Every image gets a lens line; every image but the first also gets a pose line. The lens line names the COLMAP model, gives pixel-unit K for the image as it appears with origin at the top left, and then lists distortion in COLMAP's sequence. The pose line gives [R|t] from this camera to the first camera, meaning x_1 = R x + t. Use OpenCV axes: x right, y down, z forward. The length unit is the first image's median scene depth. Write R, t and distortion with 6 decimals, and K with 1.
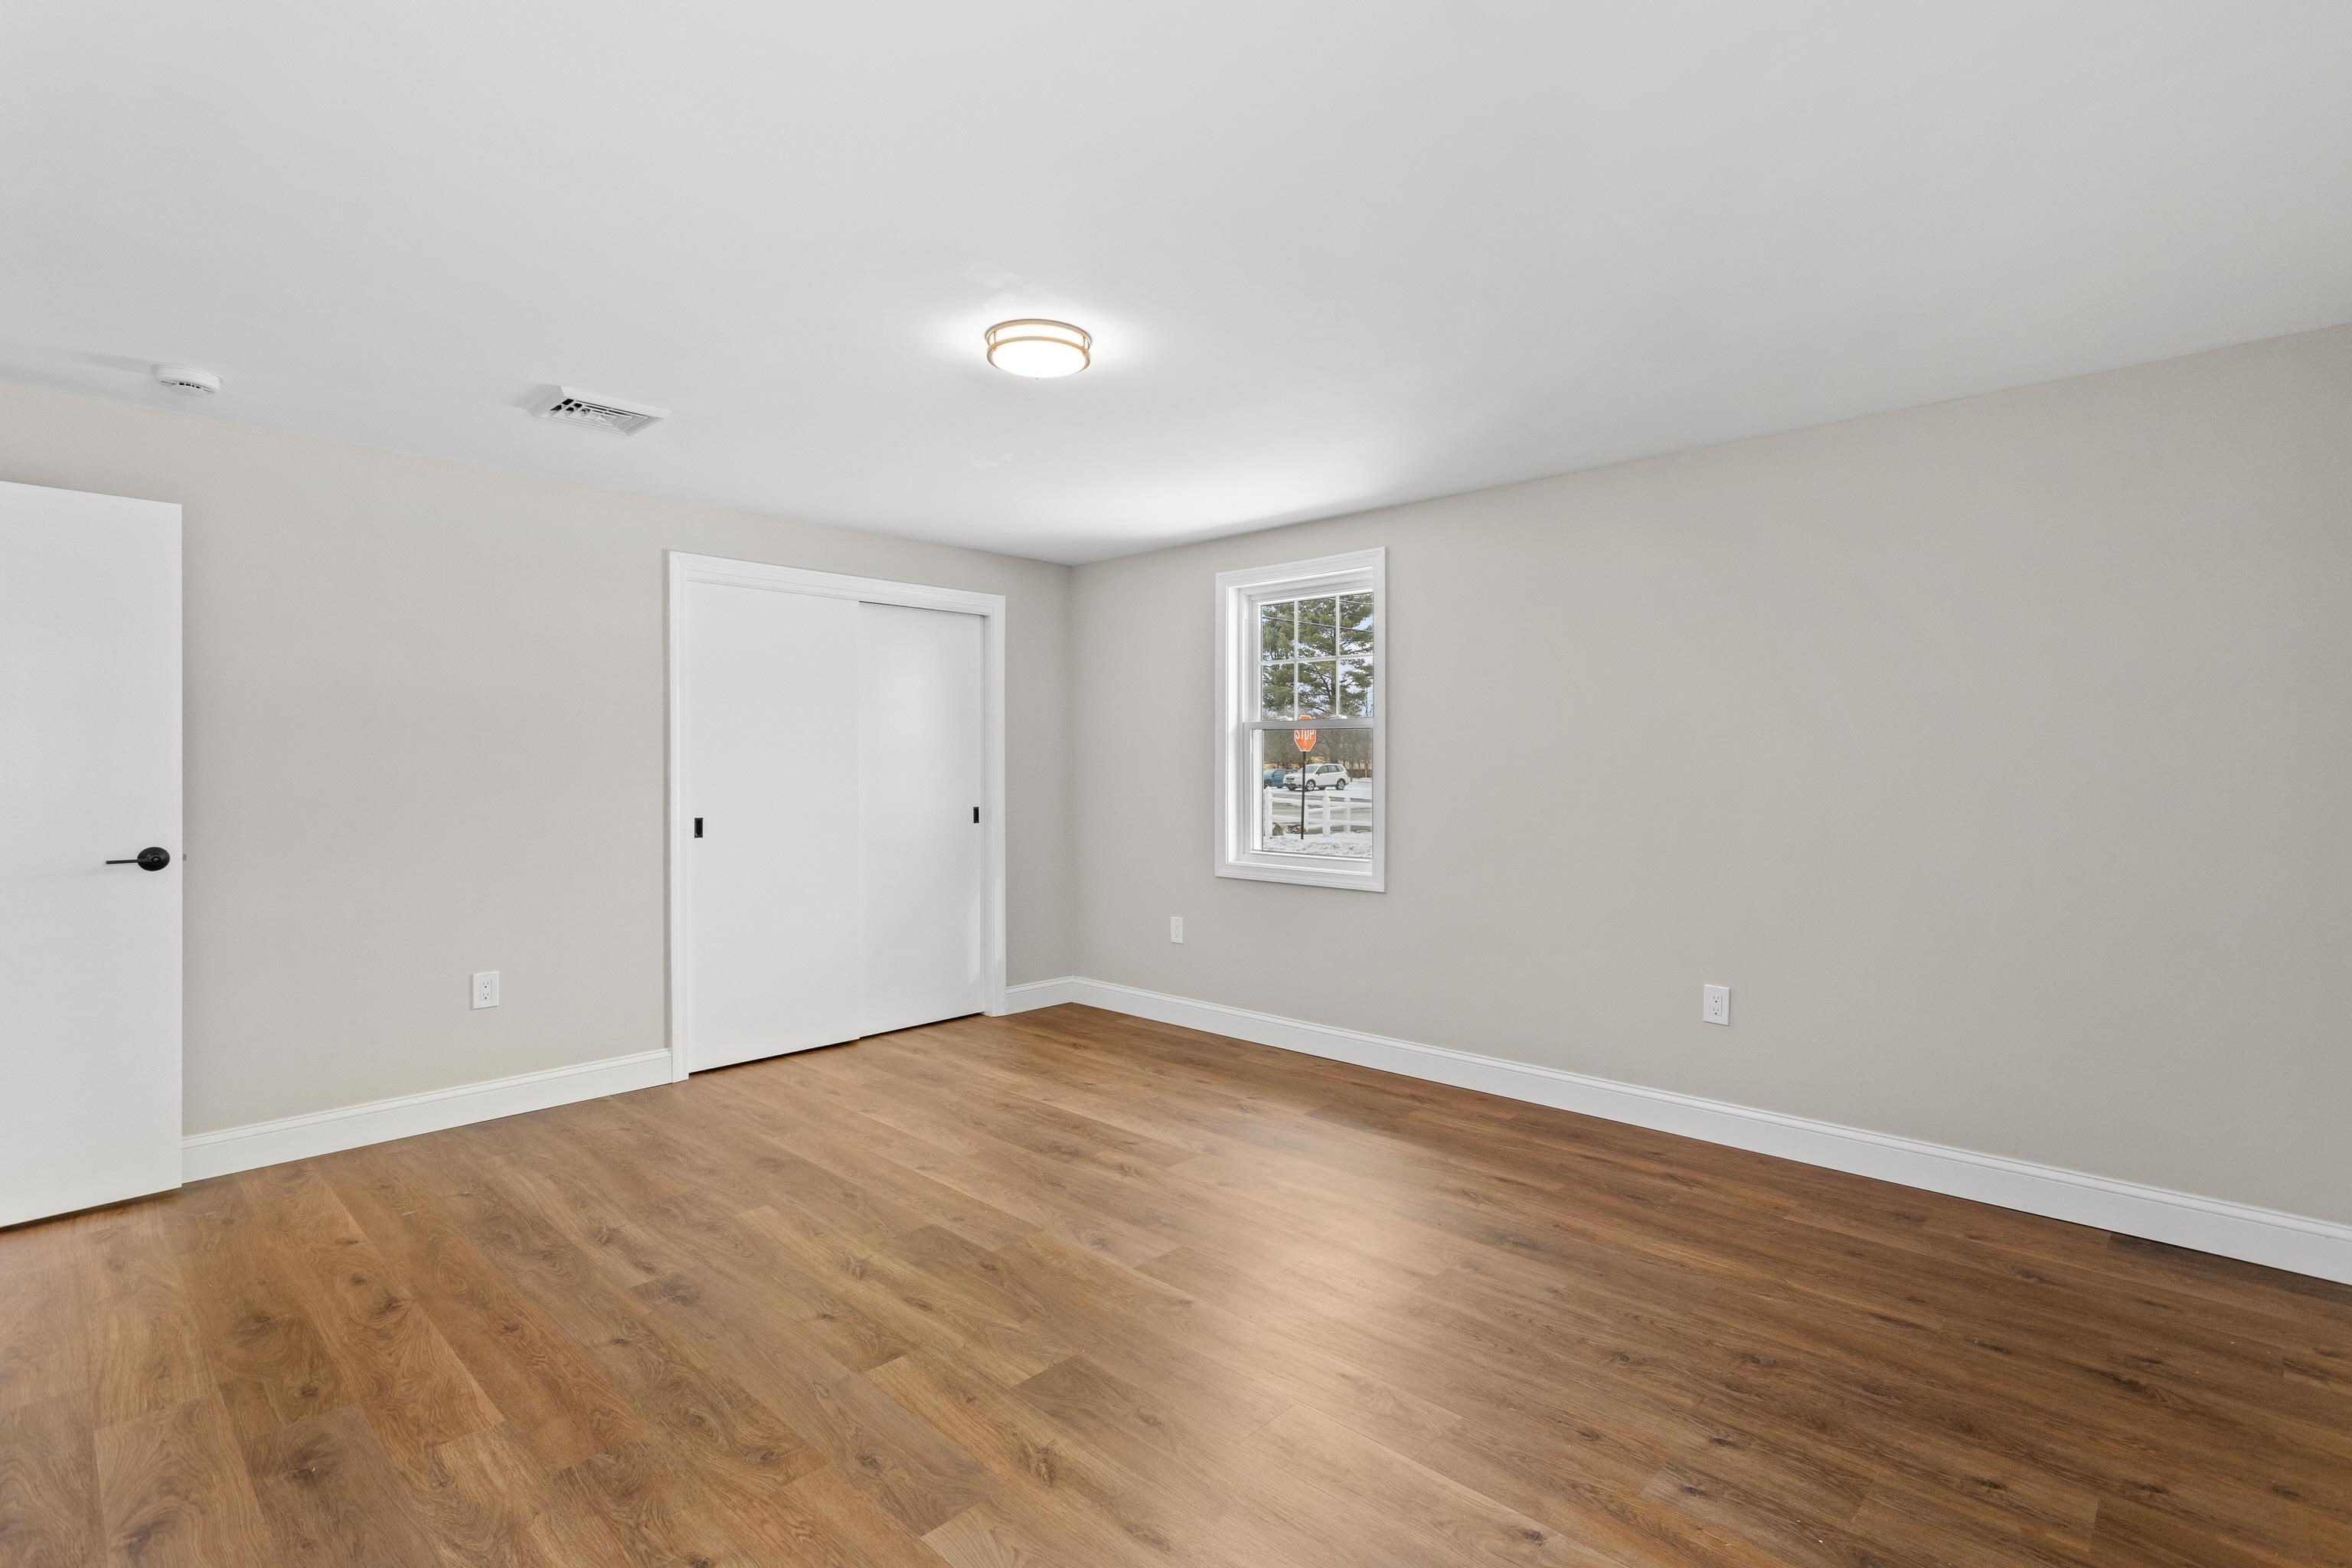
lens RADIAL K [[1111.3, 0, 1180.5], [0, 1111.3, 787.8], [0, 0, 1]] dist [0.002676, 0.001105]
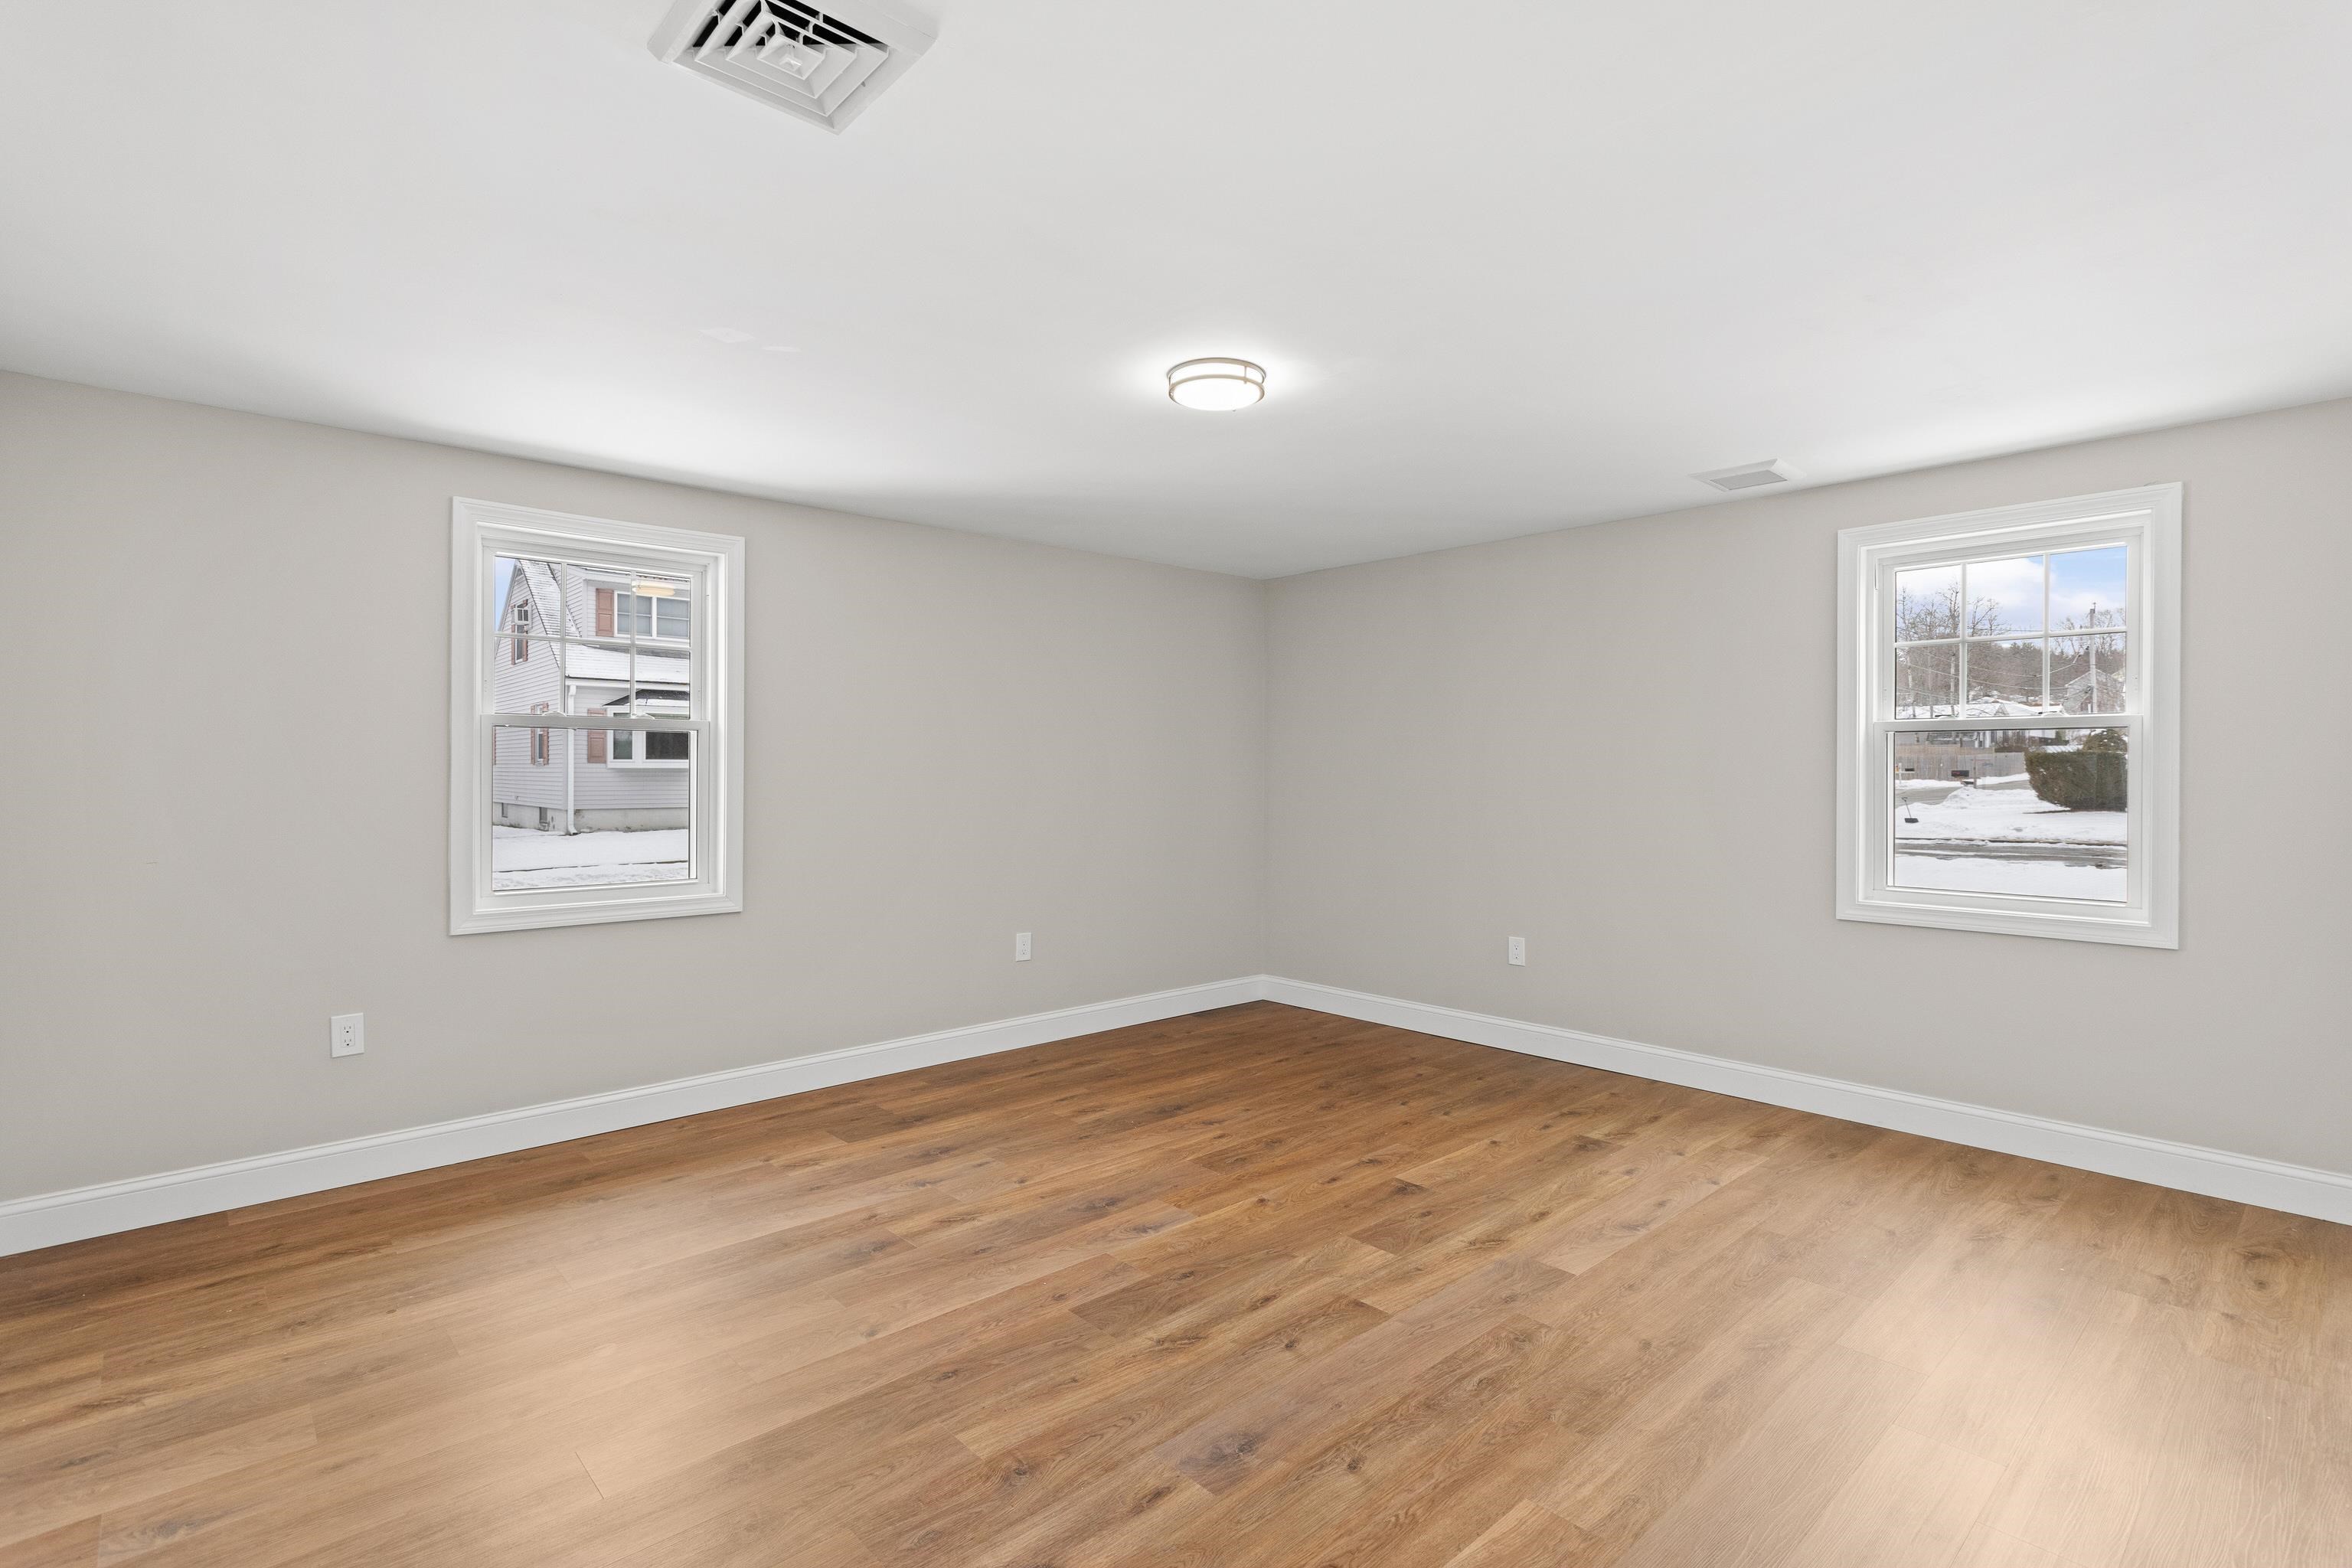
lens RADIAL K [[1112.1, 0, 1186.7], [0, 1112.1, 779.1], [0, 0, 1]] dist [-0.002749, 0.000200]
pose [[0.065225, -0.004558, 0.997860, -1.096846], [0.020793, 0.999779, 0.003207, -0.017823], [-0.997654, 0.020540, 0.065305, 0.867948]]
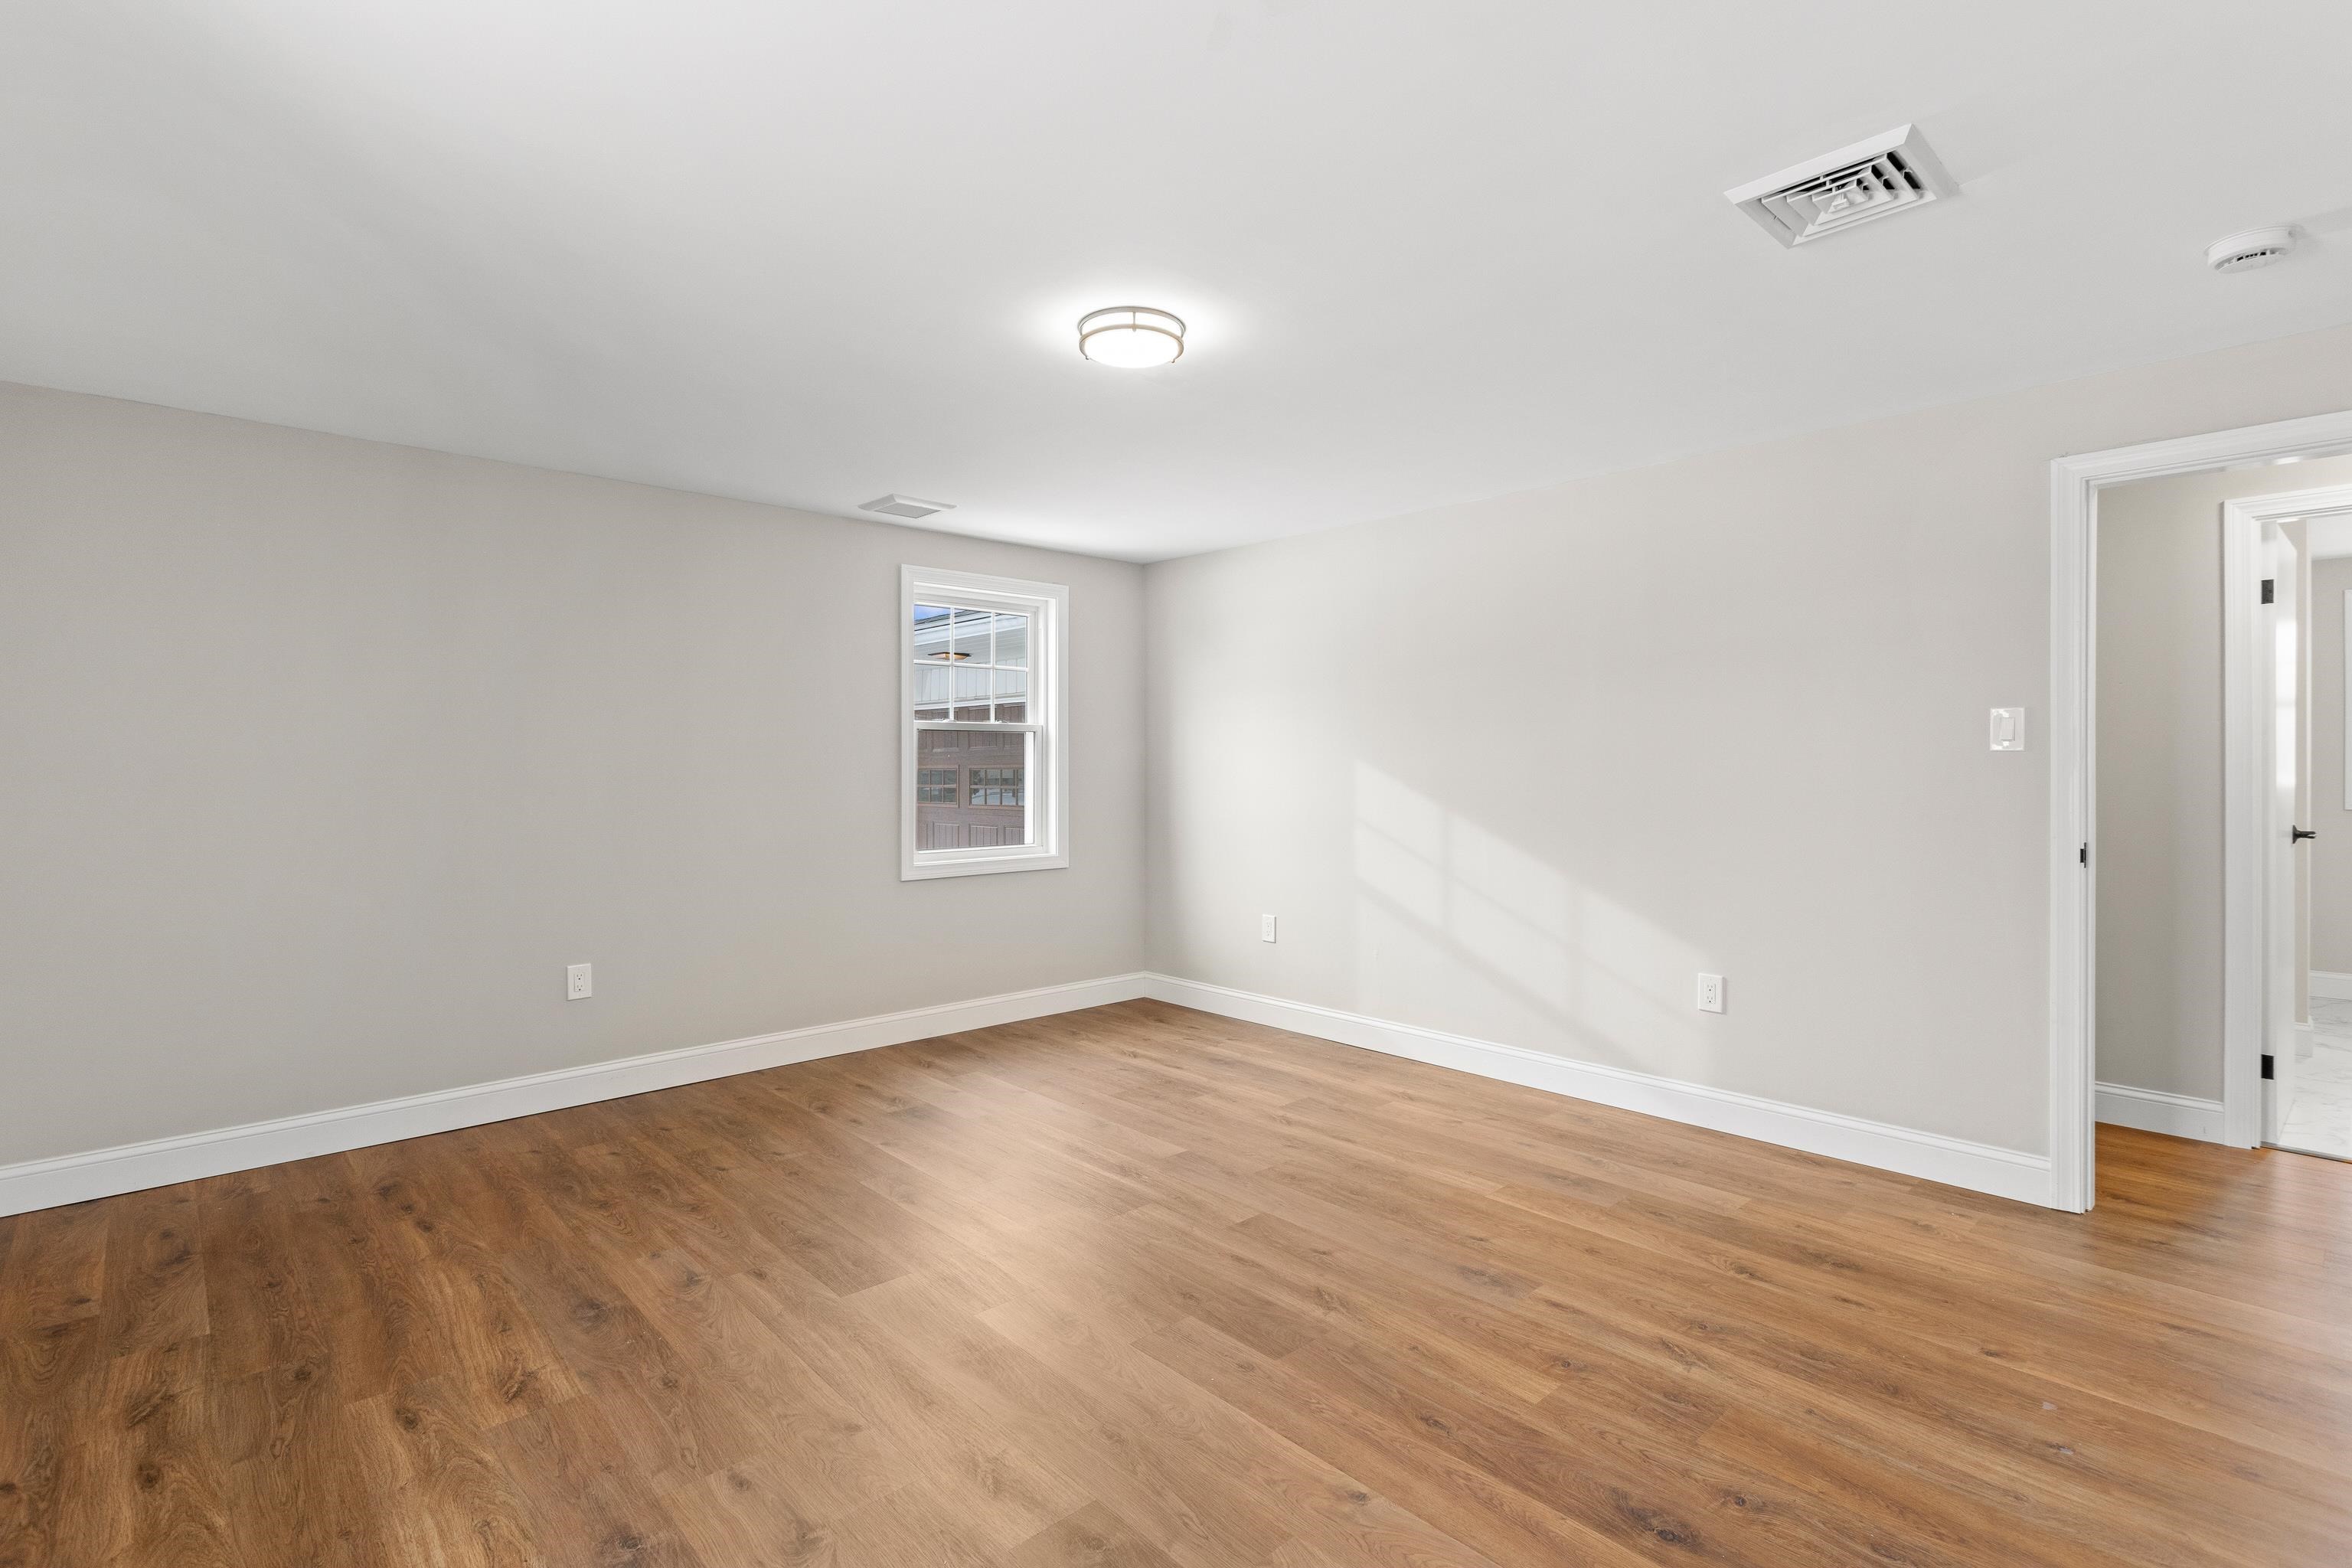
lens RADIAL K [[1112.1, 0, 1186.7], [0, 1112.1, 779.1], [0, 0, 1]] dist [-0.002749, 0.000200]
pose [[-0.998323, 0.003139, 0.057810, -0.211903], [0.005307, 0.999287, 0.037377, -0.037752], [-0.057651, 0.037621, -0.997628, 1.799784]]
